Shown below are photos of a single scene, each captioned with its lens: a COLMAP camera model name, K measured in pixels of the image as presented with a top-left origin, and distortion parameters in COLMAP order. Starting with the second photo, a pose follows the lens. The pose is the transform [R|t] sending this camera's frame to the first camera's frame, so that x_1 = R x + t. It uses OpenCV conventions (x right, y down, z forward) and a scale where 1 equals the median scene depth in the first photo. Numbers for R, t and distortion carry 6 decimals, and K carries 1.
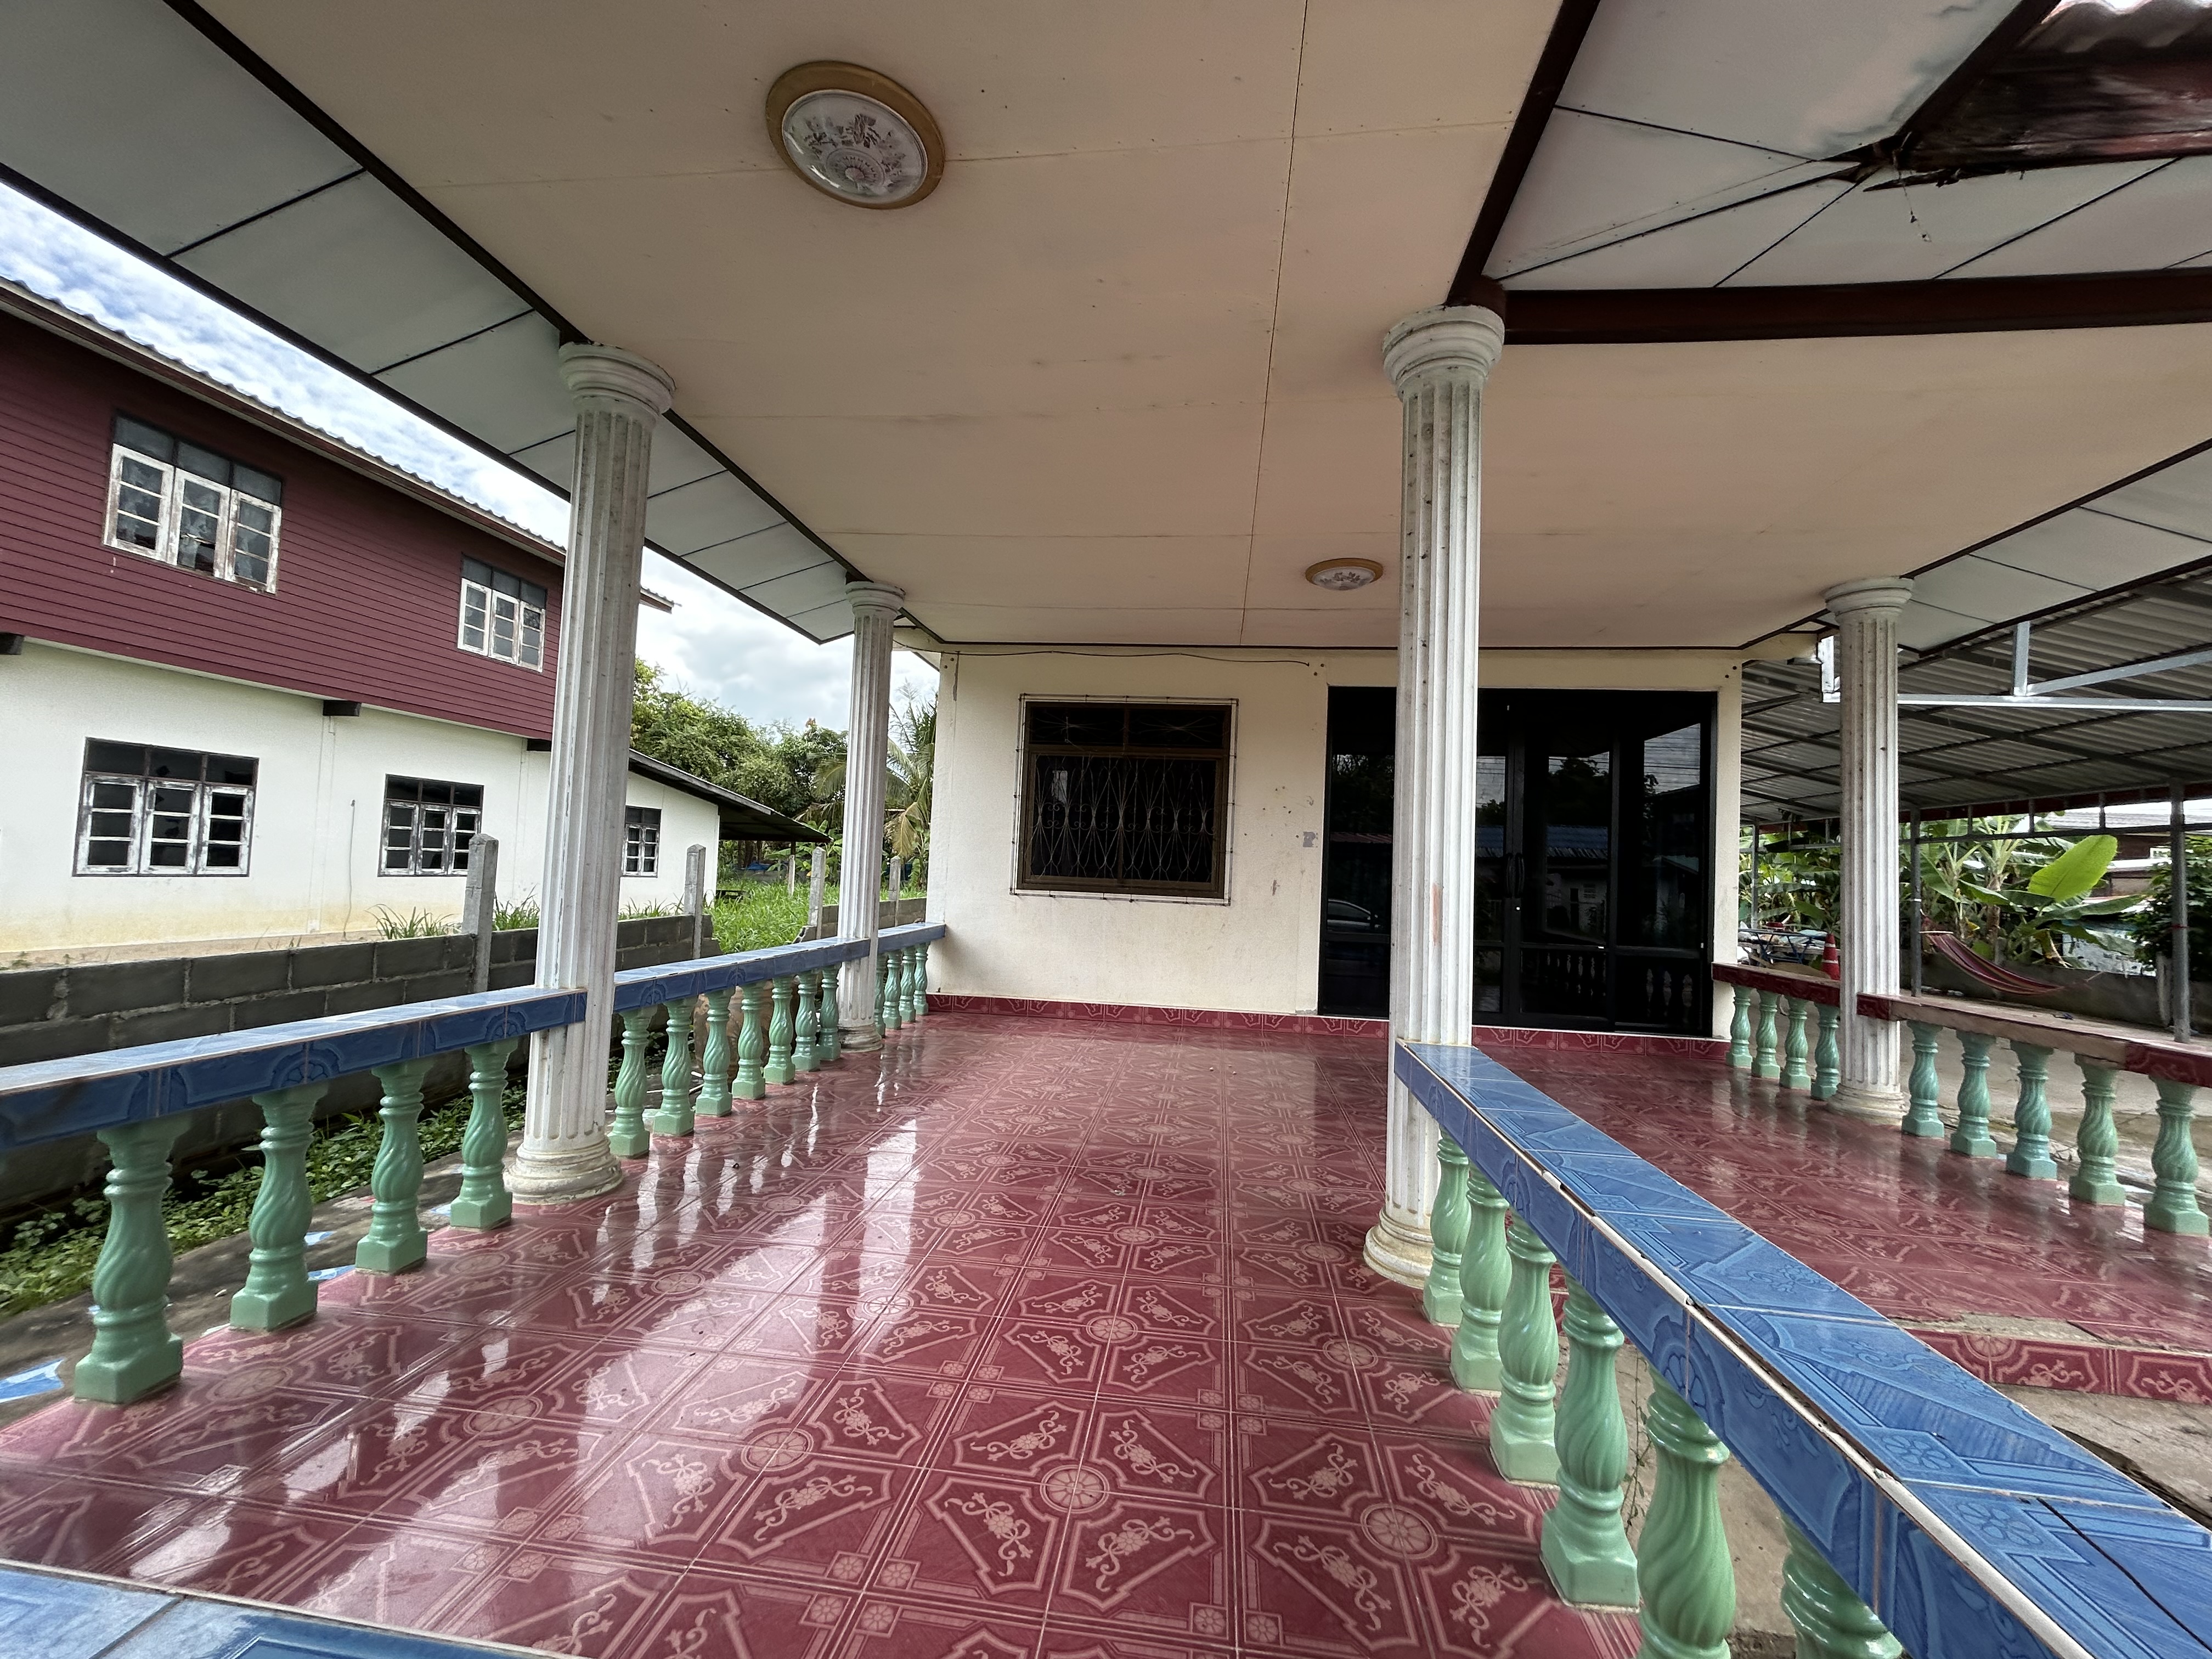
lens RADIAL K [[897.0, 0, 1115.6], [0, 897.0, 823.2], [0, 0, 1]] dist [0.009598, 0.000494]
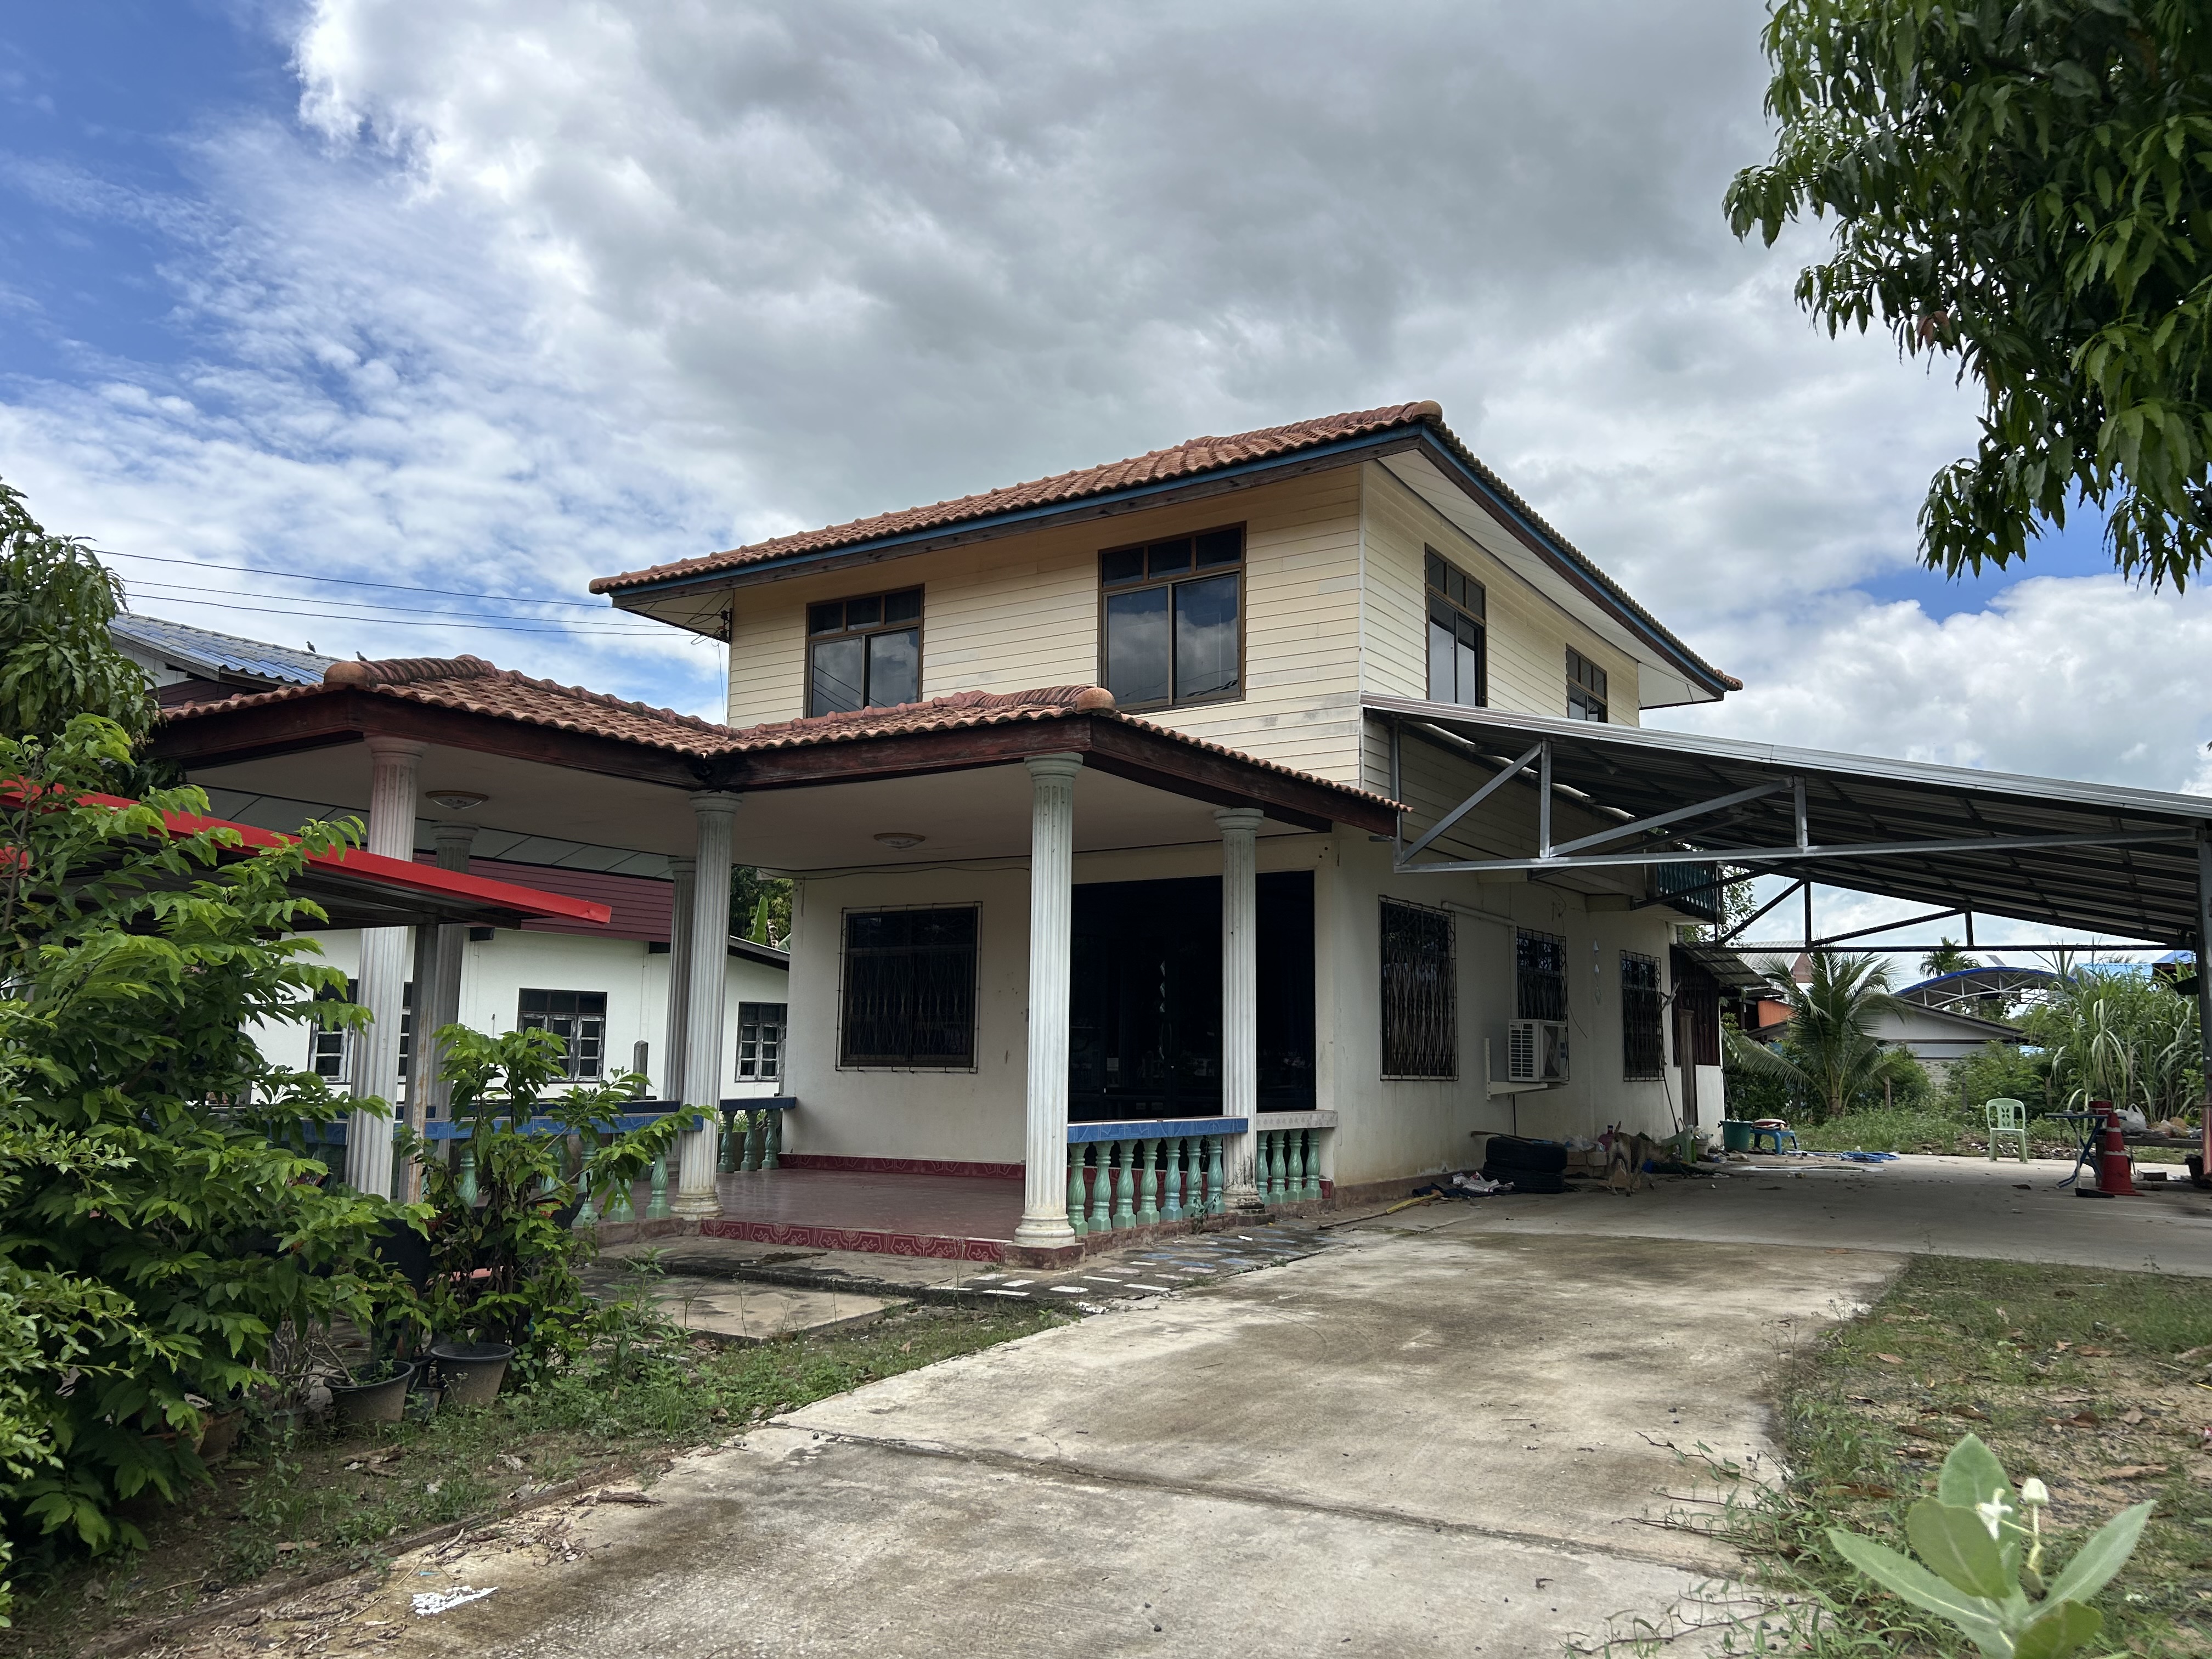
lens RADIAL K [[1680.4, 0, 1120.0], [0, 1680.4, 826.6], [0, 0, 1]] dist [0.078025, -0.098765]
pose [[0.904270, -0.090720, -0.417212, 1.637000], [0.049229, 0.992802, -0.109177, 0.024498], [0.424114, 0.078187, 0.902227, -1.256273]]
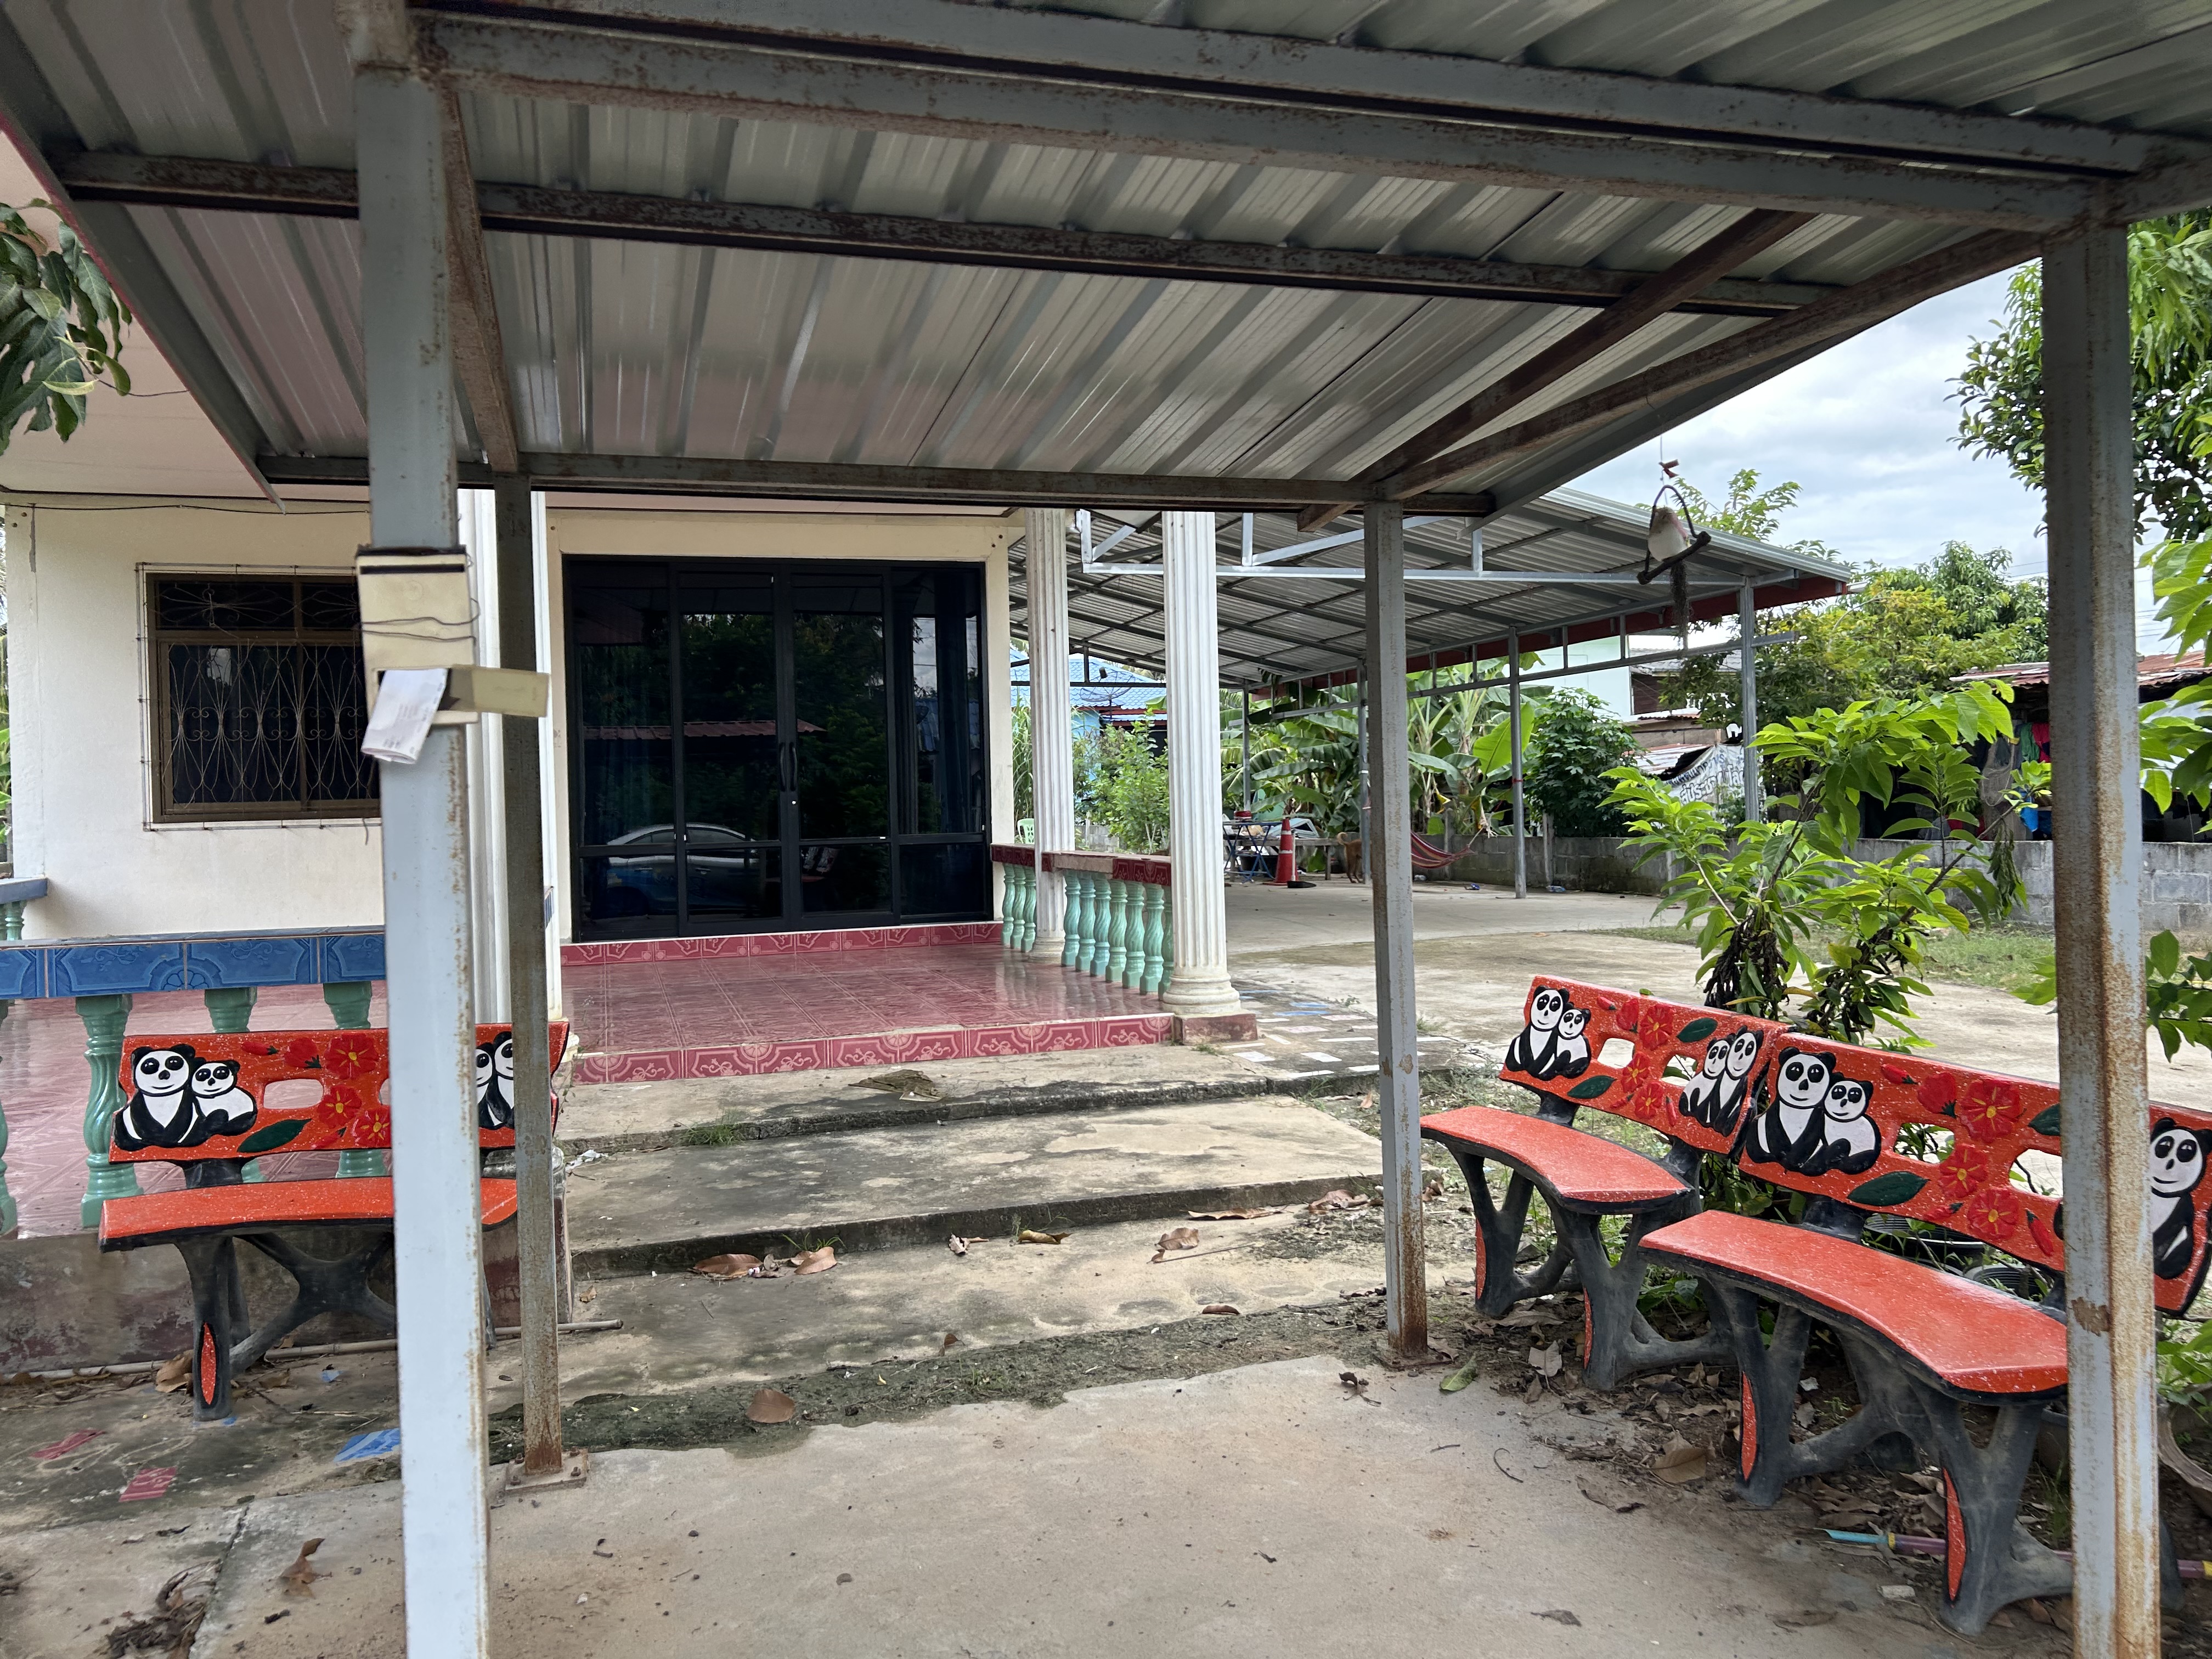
lens RADIAL K [[1680.4, 0, 1120.0], [0, 1680.4, 826.6], [0, 0, 1]] dist [0.078025, -0.098765]
pose [[0.915826, -0.072821, 0.394917, 0.090791], [0.044515, 0.995769, 0.080384, -0.004937], [-0.399100, -0.056038, 0.915193, -0.862479]]
